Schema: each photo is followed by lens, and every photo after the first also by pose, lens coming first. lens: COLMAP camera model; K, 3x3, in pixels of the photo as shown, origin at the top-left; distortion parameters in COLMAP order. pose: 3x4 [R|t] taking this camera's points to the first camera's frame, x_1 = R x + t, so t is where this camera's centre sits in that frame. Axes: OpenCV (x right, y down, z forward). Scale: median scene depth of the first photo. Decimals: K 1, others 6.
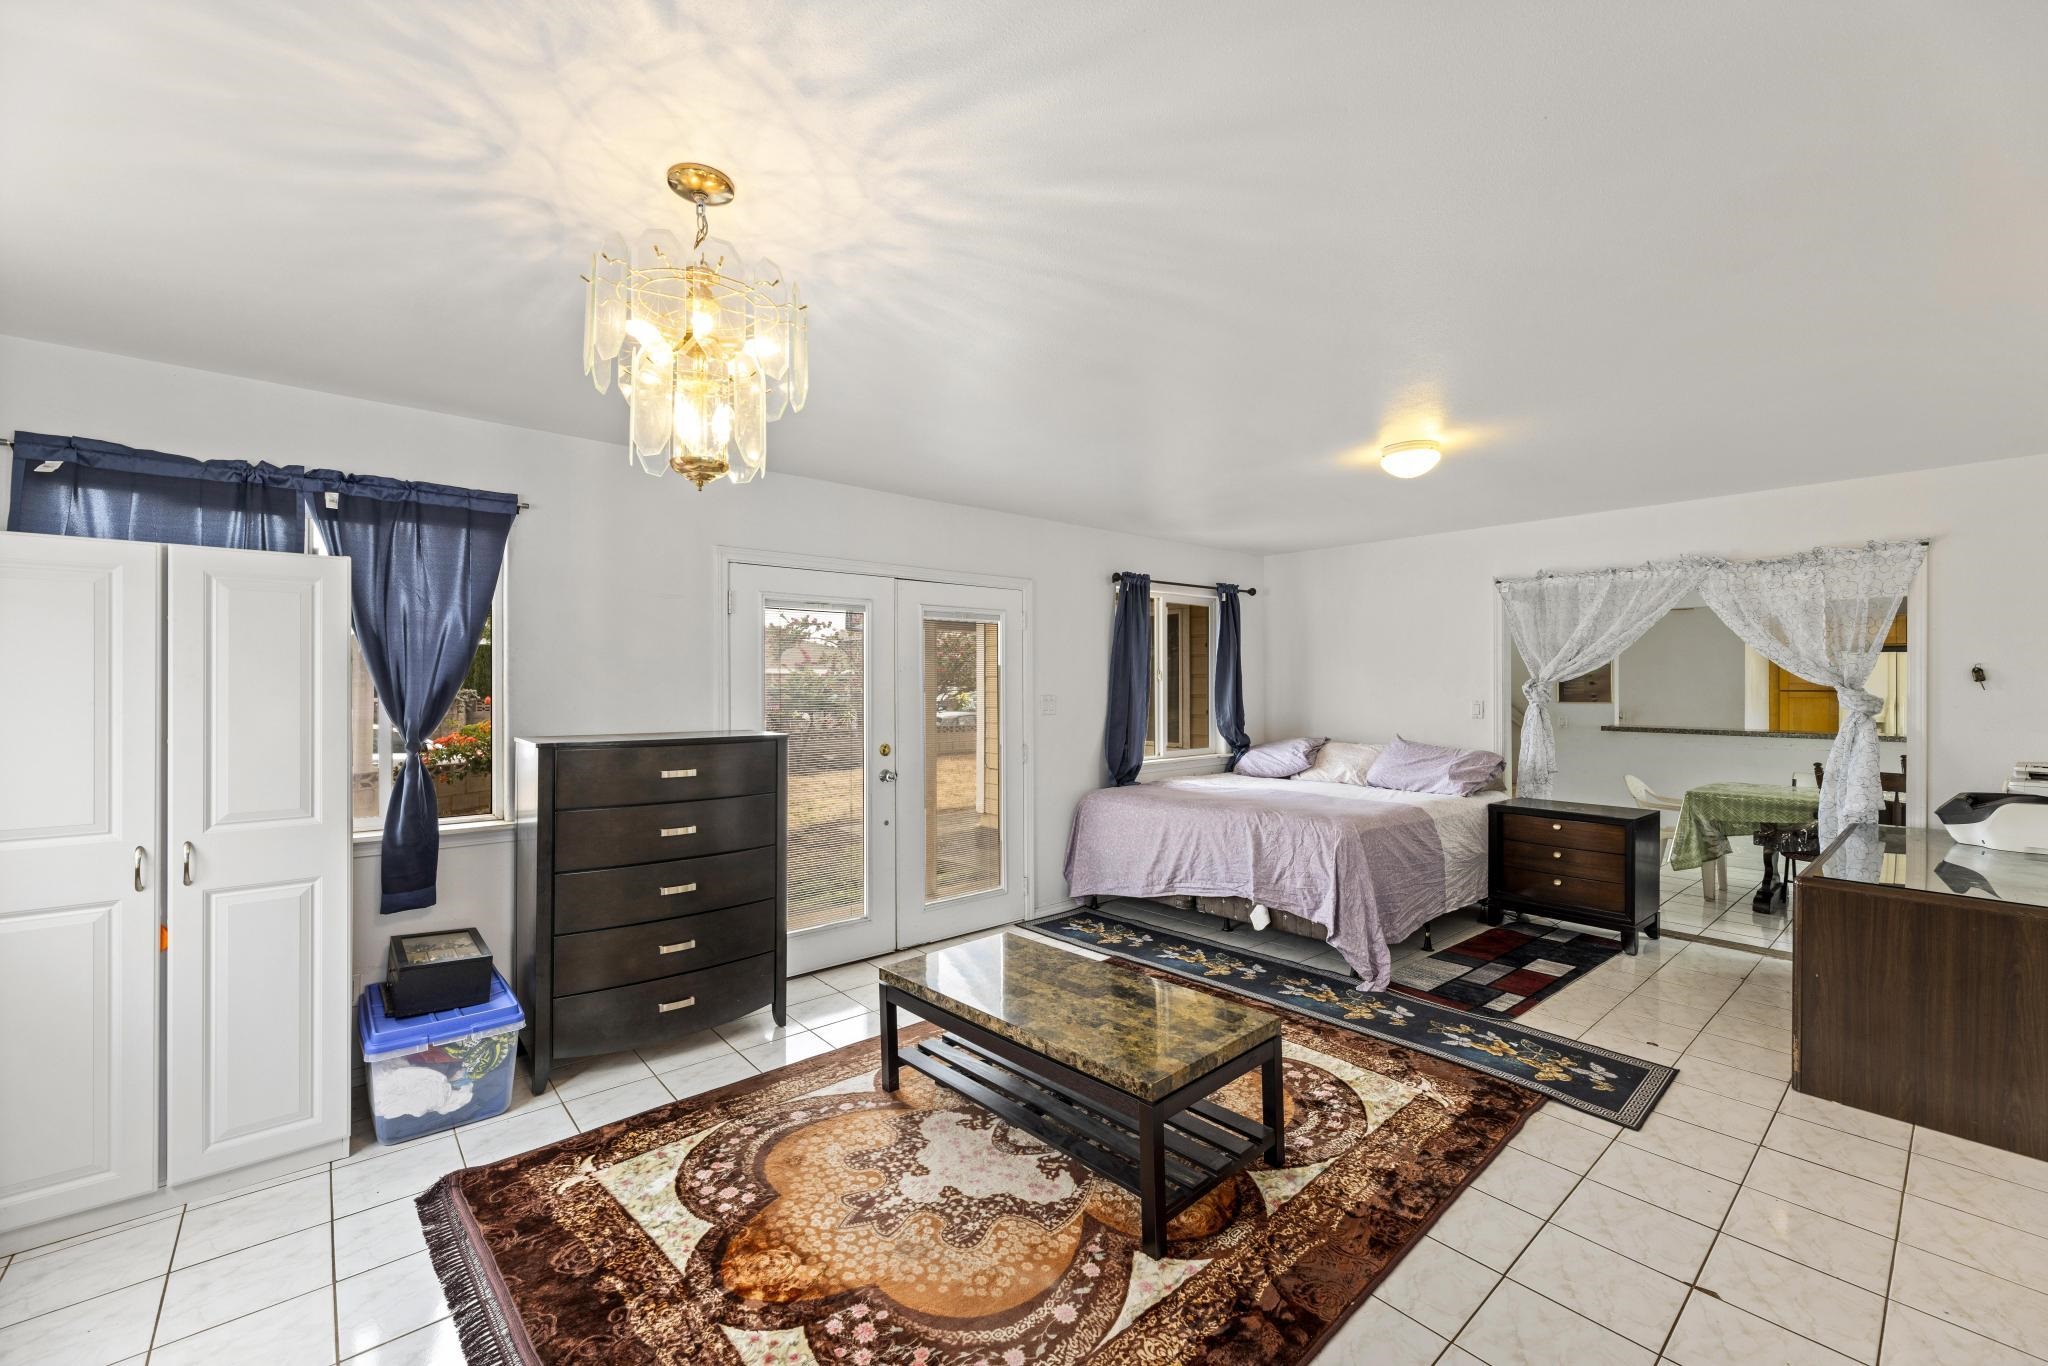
lens RADIAL K [[832.2, 0, 1023.1], [0, 832.2, 686.1], [0, 0, 1]] dist [-0.003525, -0.000033]
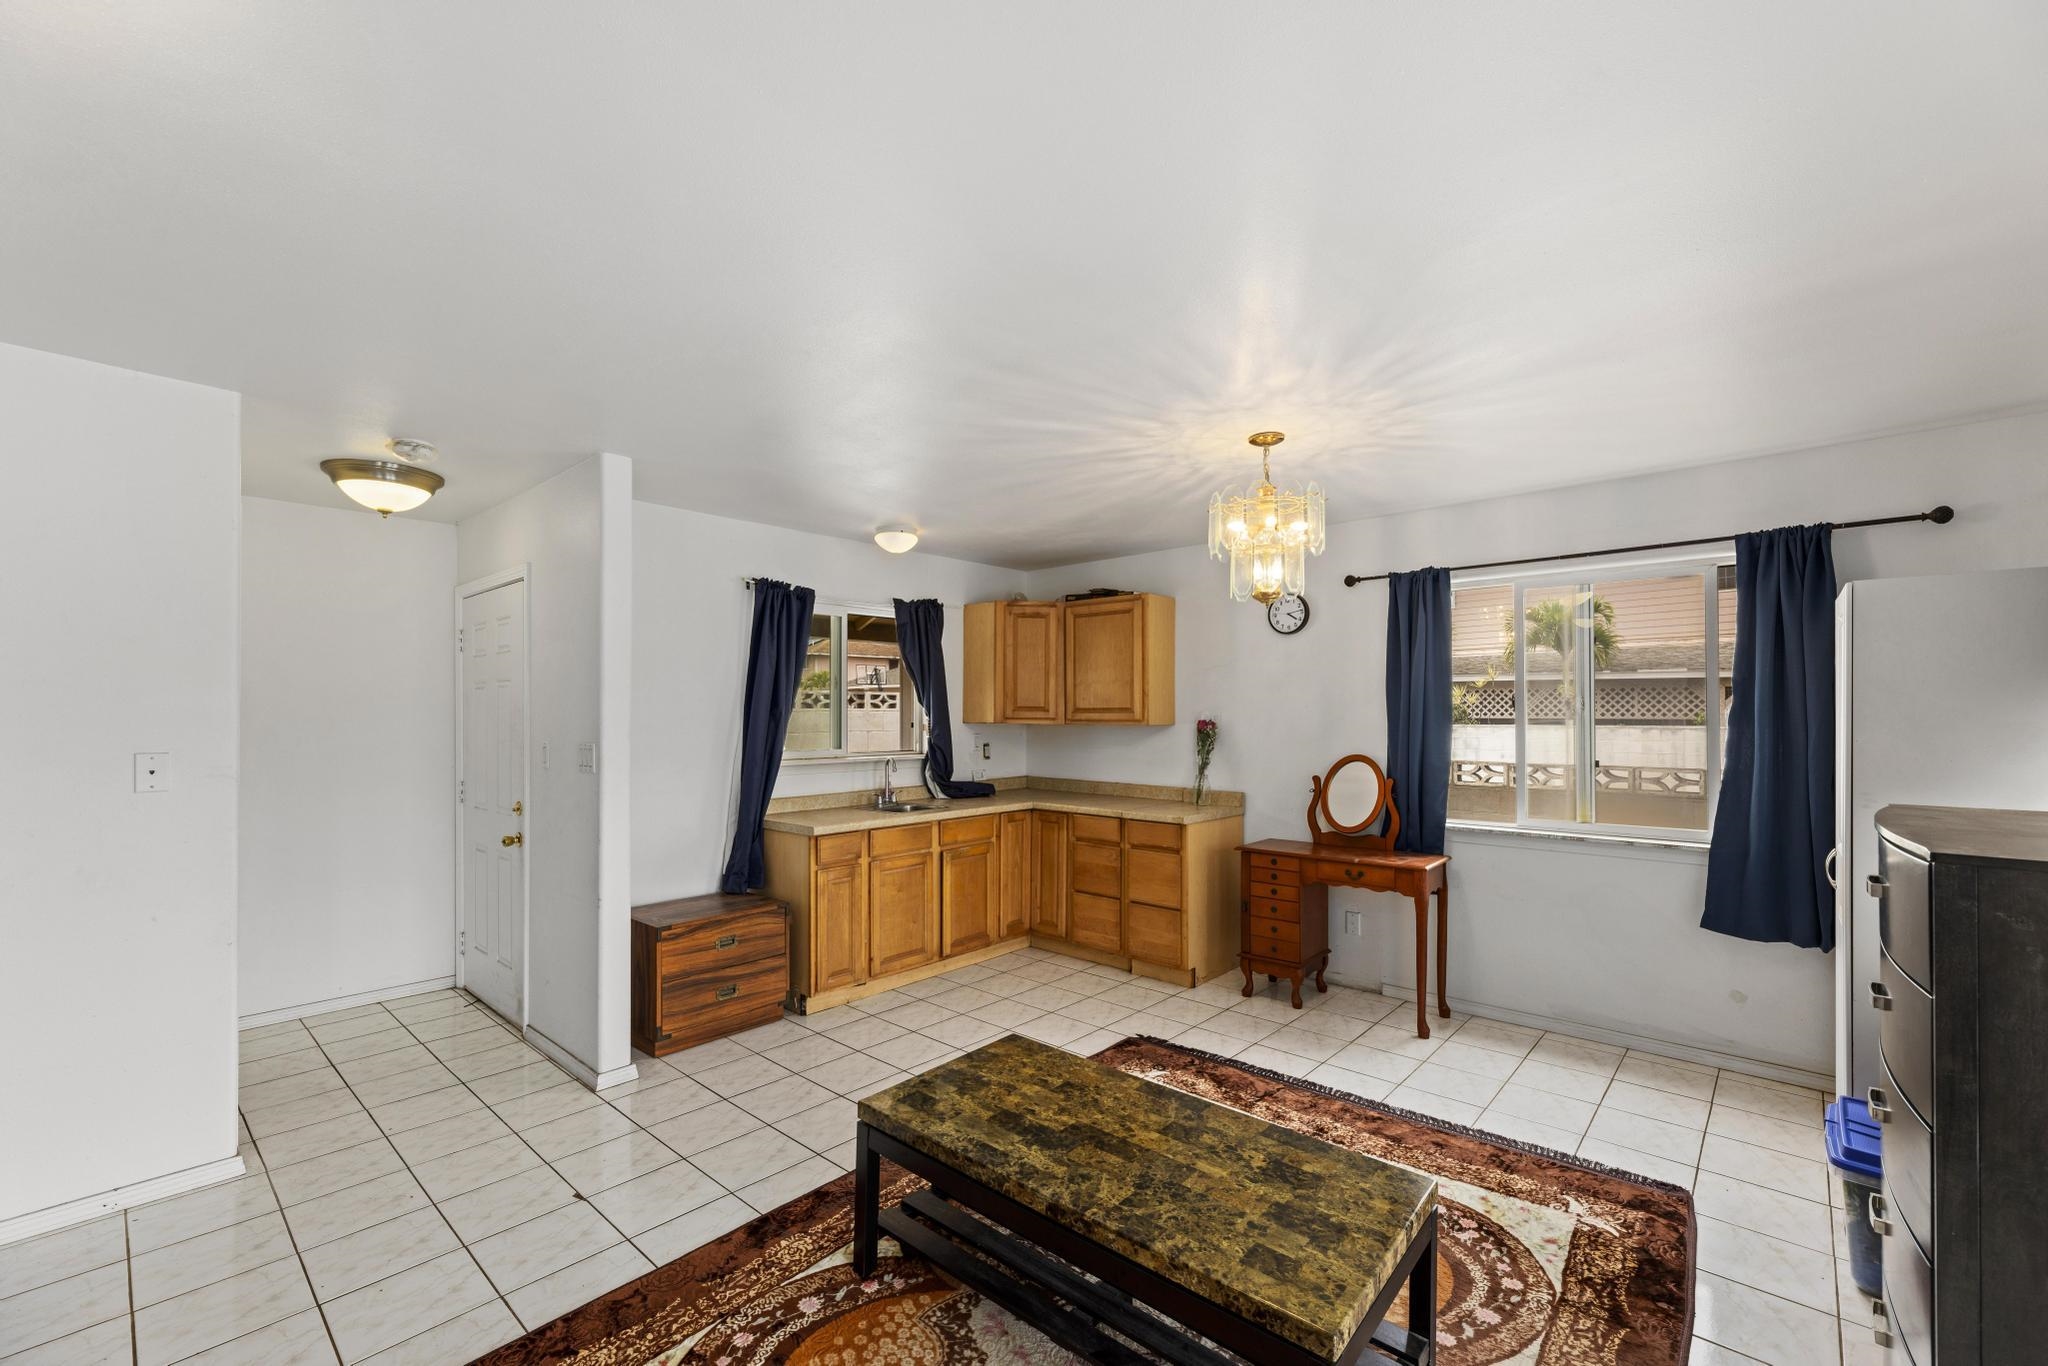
lens RADIAL K [[832.2, 0, 1029.1], [0, 832.2, 703.7], [0, 0, 1]] dist [-0.003525, -0.000033]
pose [[-0.992315, 0.001236, -0.123728, 0.327352], [0.002718, 0.999927, -0.011808, -0.011093], [0.123704, -0.012053, -0.992246, 2.572865]]
